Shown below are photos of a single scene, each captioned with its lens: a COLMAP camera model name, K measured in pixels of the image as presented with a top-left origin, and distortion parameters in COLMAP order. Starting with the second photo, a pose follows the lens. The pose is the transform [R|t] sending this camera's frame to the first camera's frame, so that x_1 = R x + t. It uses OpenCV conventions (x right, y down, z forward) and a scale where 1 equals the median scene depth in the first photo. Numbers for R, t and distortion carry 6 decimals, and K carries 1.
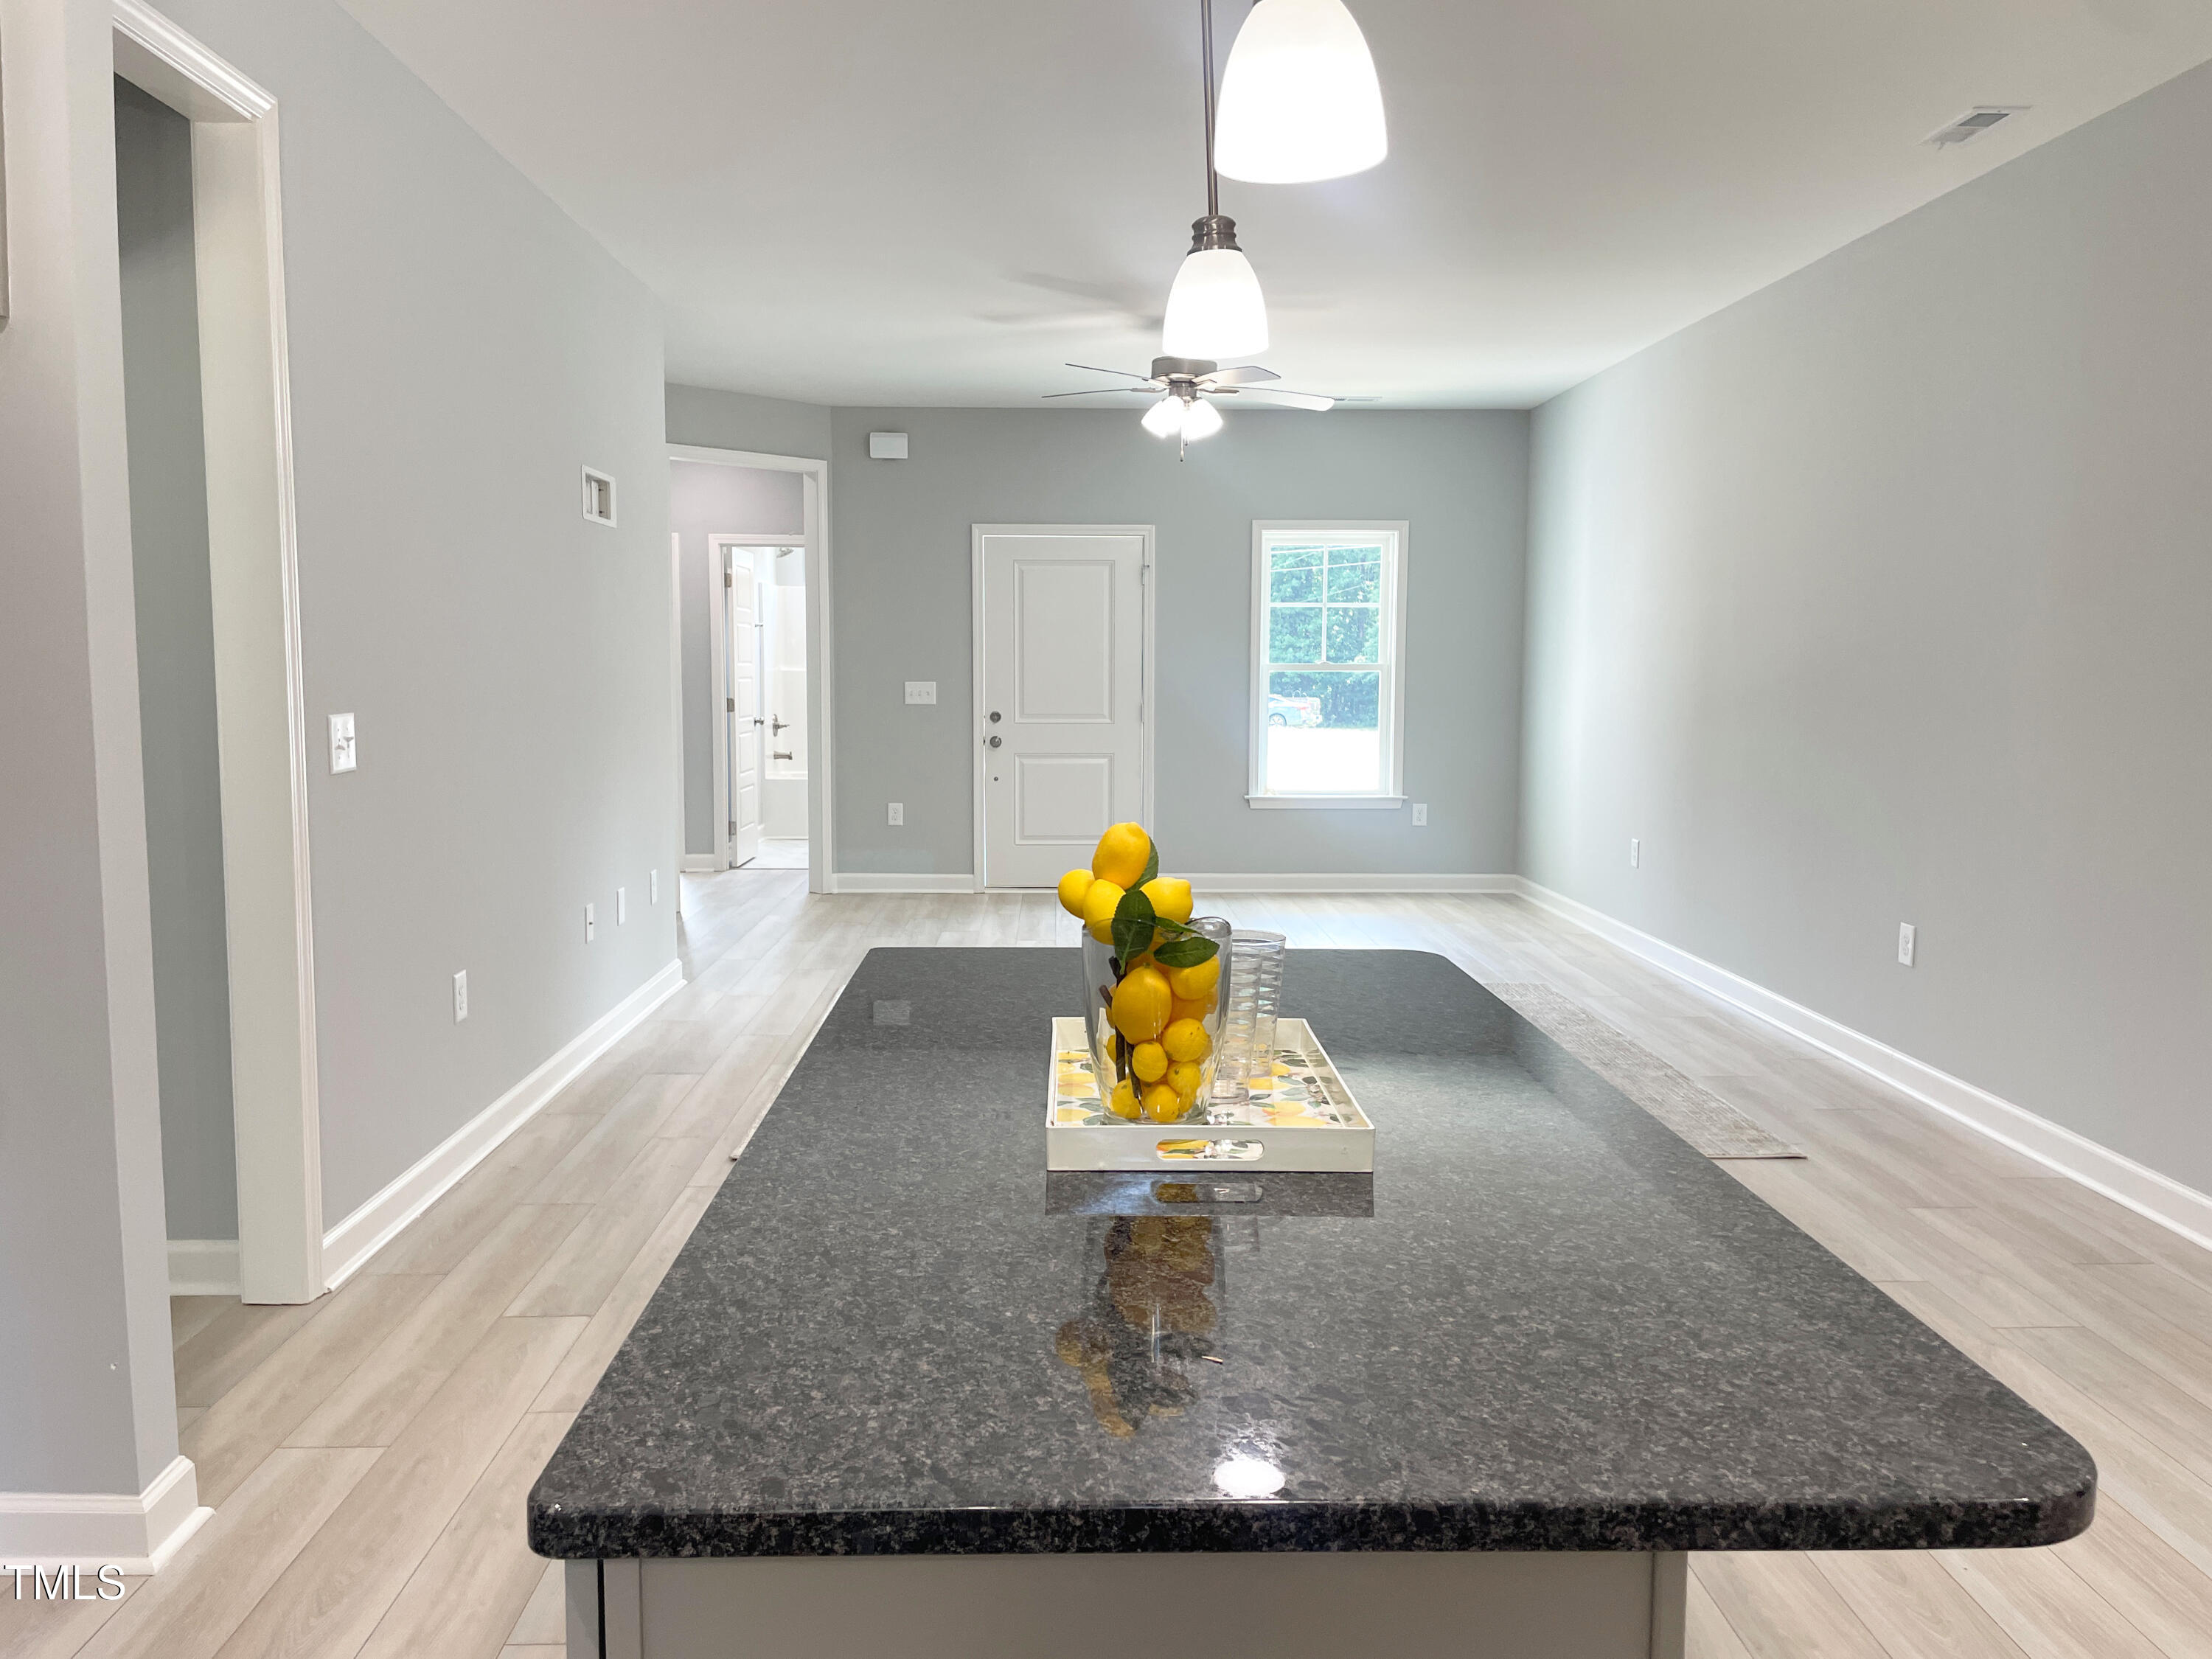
lens RADIAL K [[1672.0, 0, 1118.4], [0, 1672.0, 820.5], [0, 0, 1]] dist [0.071808, -0.074968]
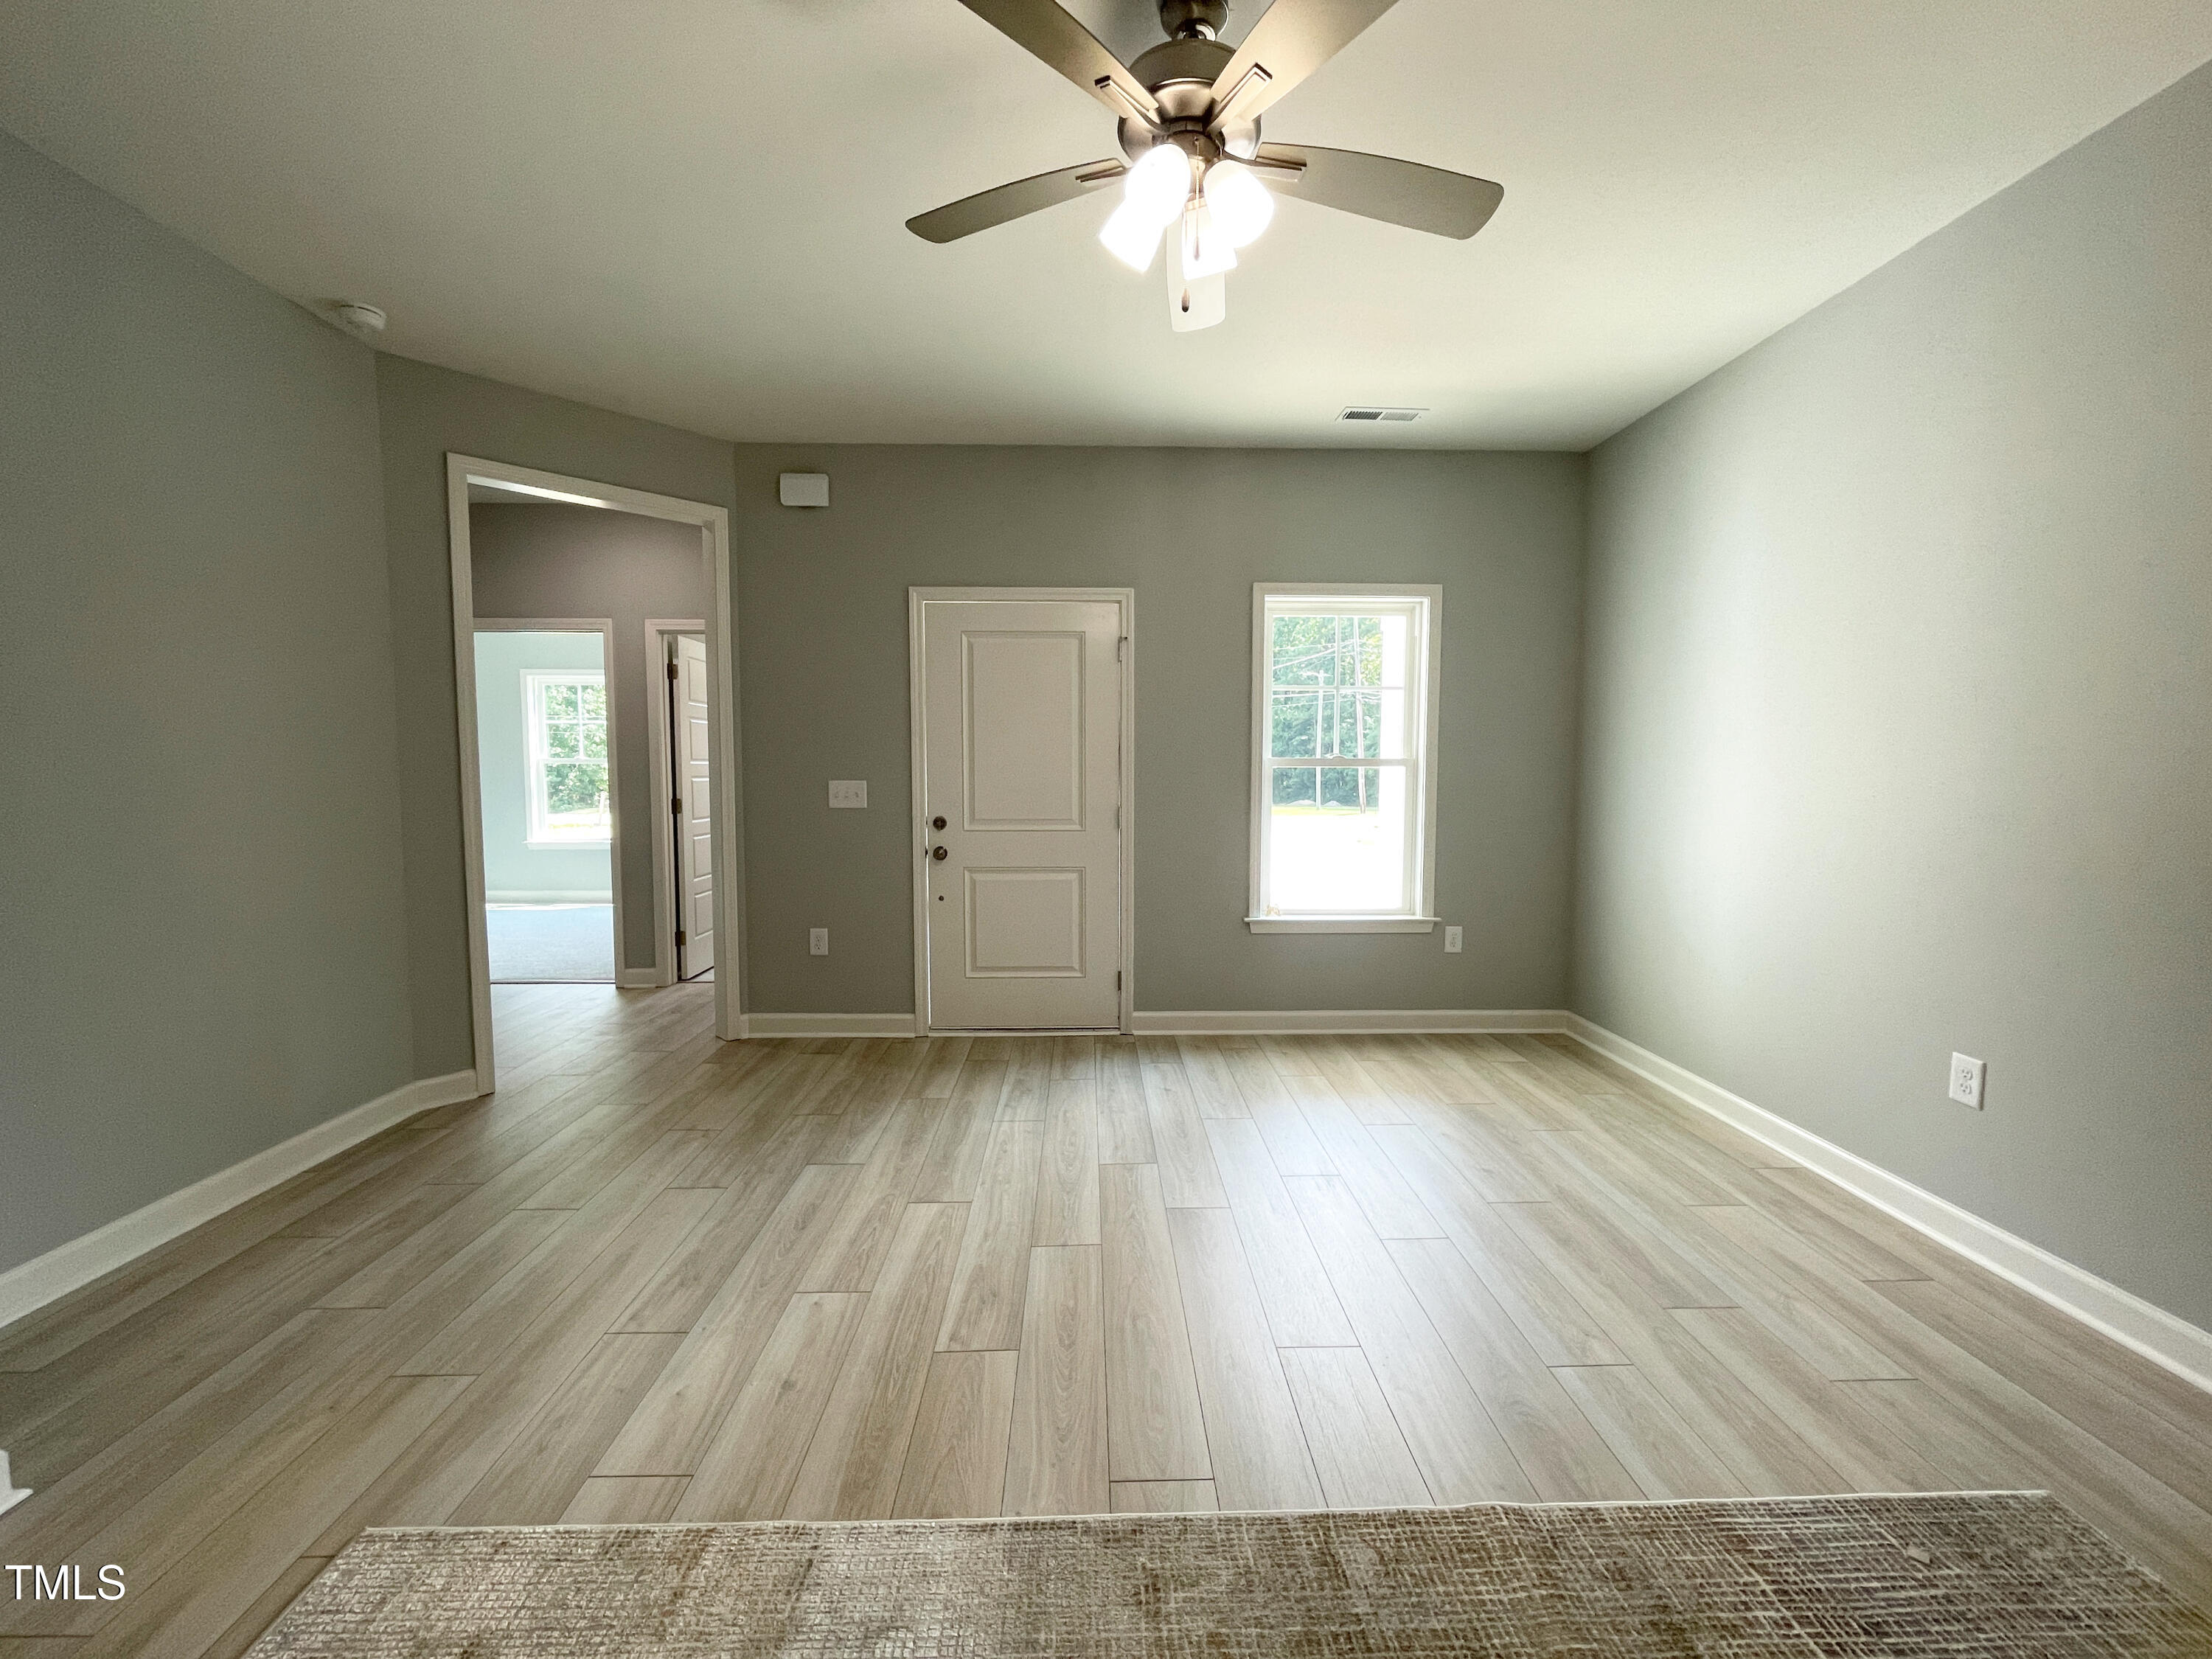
lens RADIAL K [[901.2, 0, 1113.5], [0, 901.2, 823.4], [0, 0, 1]] dist [-0.005238, 0.000283]
pose [[0.999961, -0.000482, -0.008833, 0.015405], [0.000191, 0.999457, -0.032963, -0.047094], [0.008844, 0.032960, 0.999418, 0.558053]]
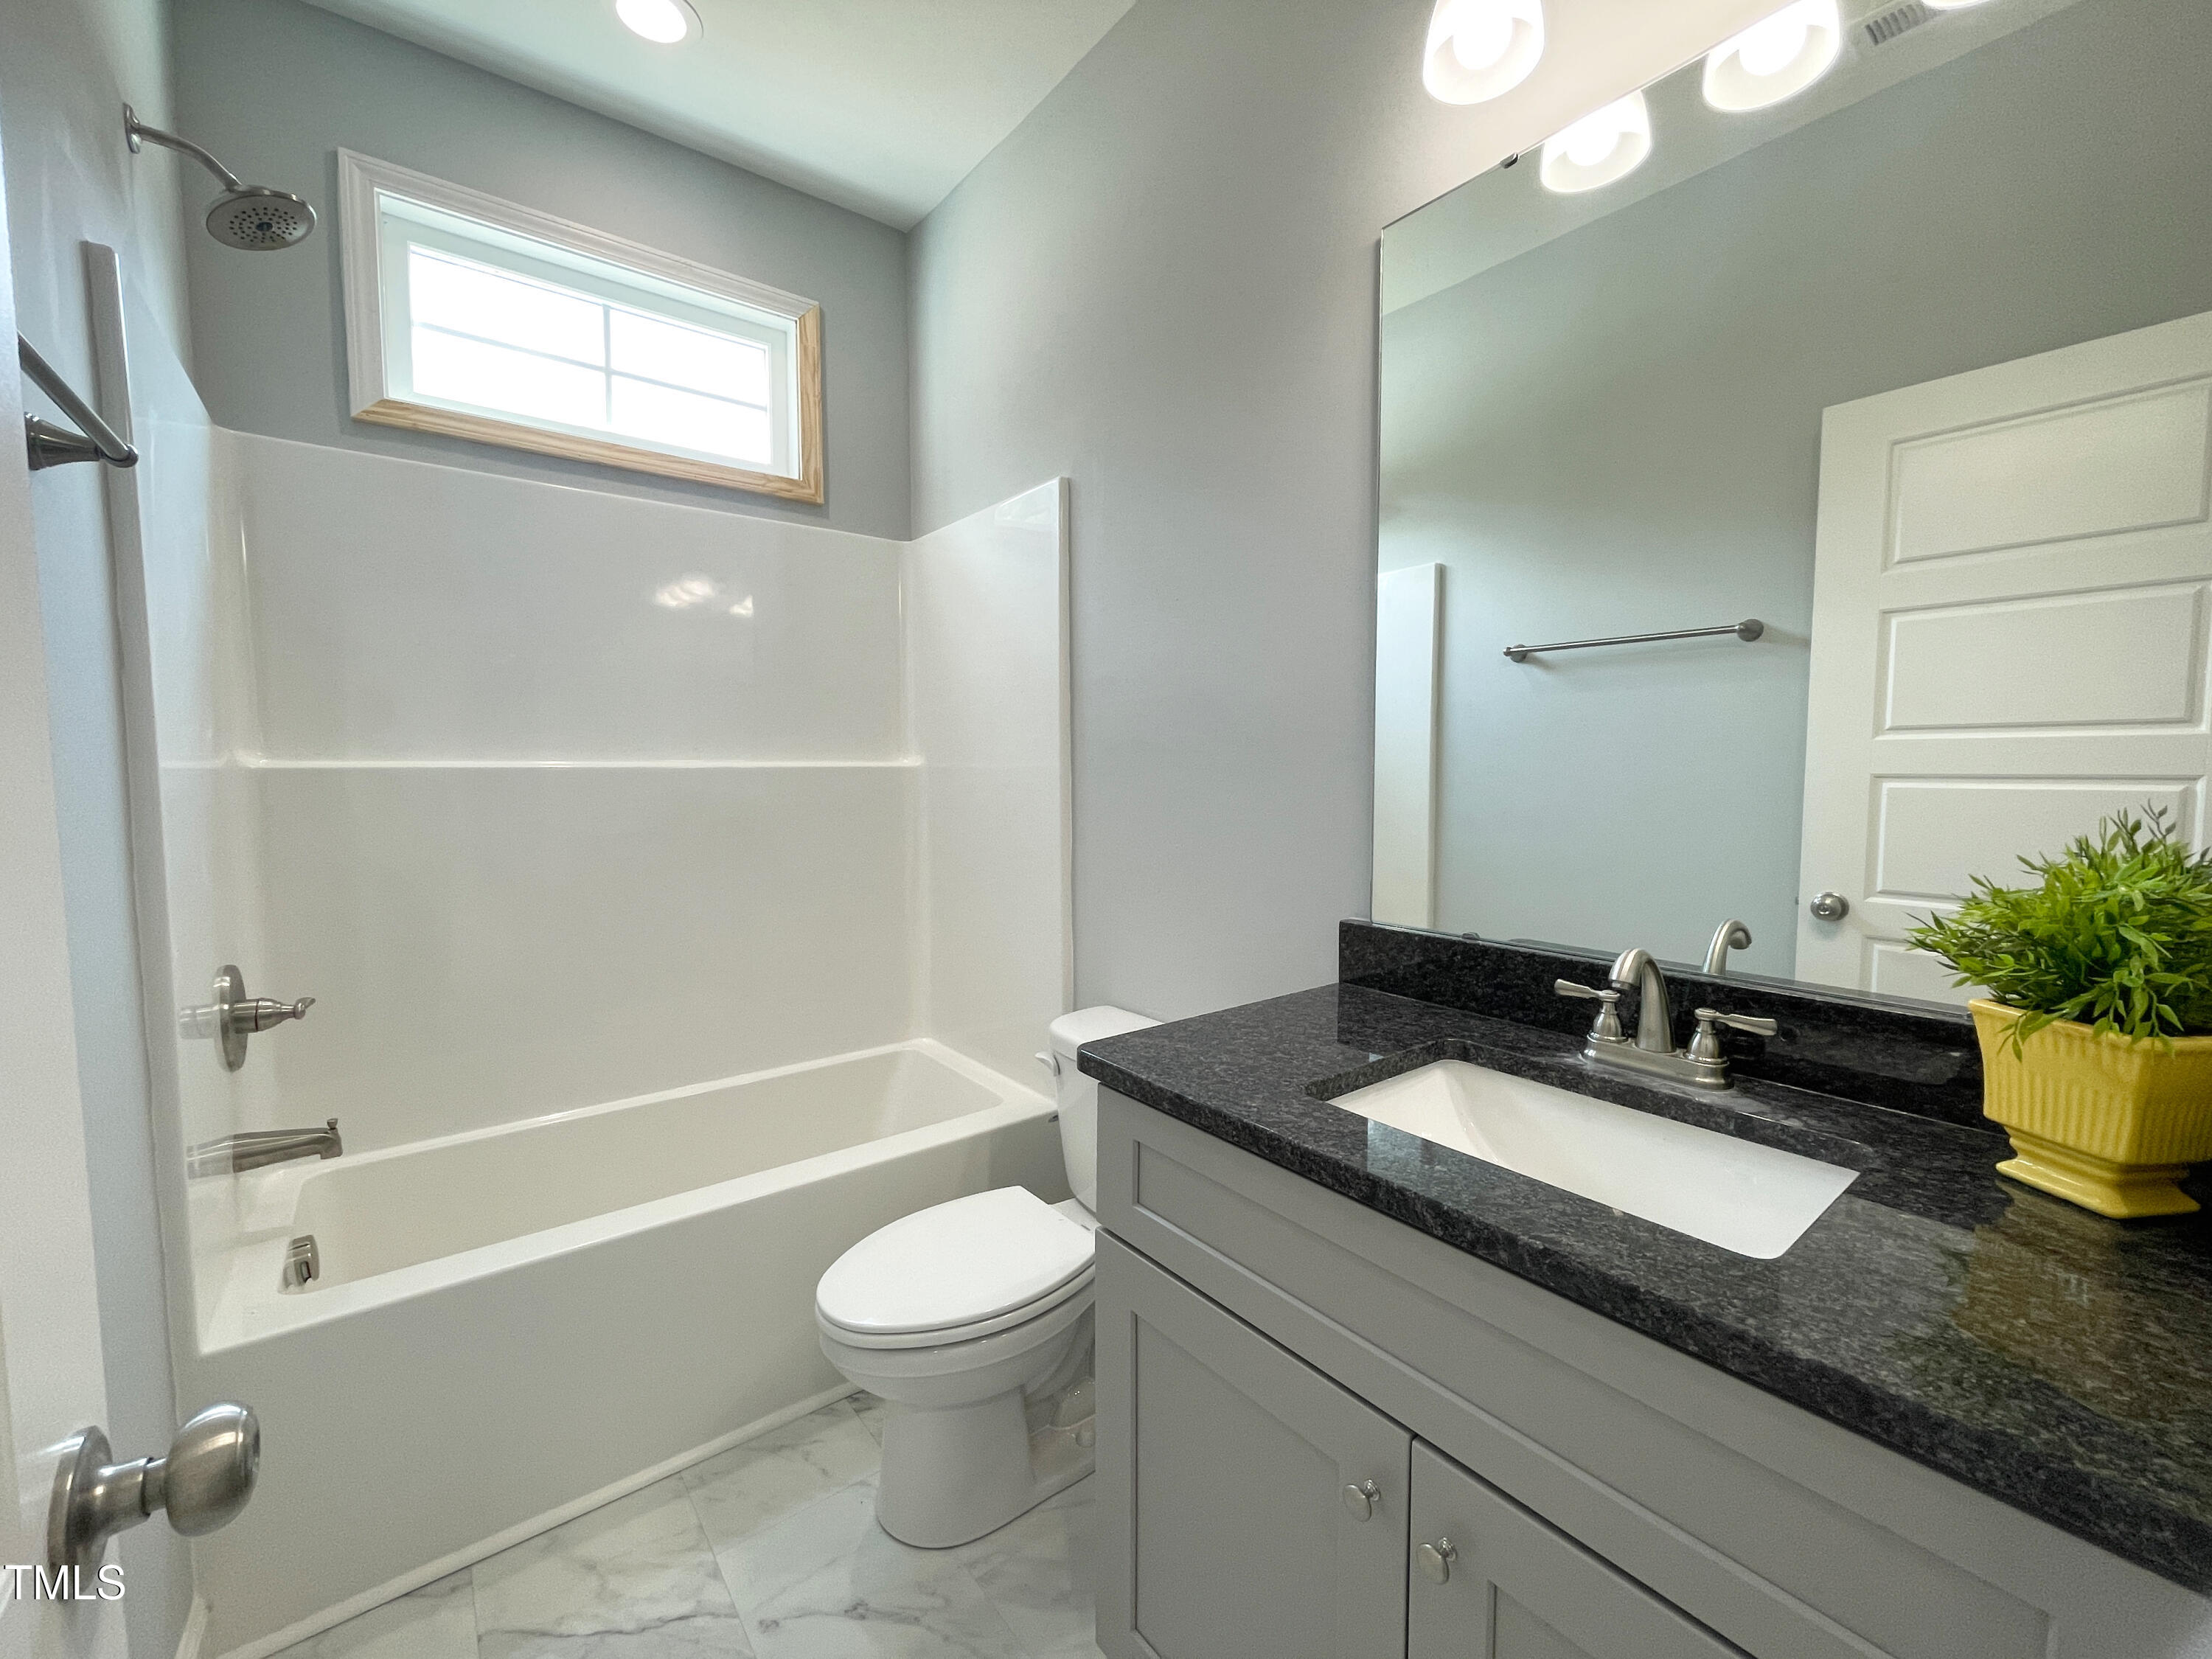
lens RADIAL K [[901.2, 0, 1111.7], [0, 901.2, 829.5], [0, 0, 1]] dist [-0.005238, 0.000283]
pose [[0.808526, -0.047224, 0.586562, -0.237547], [0.059952, 0.998199, -0.002275, -0.098235], [-0.585398, 0.037005, 0.809901, 1.108338]]
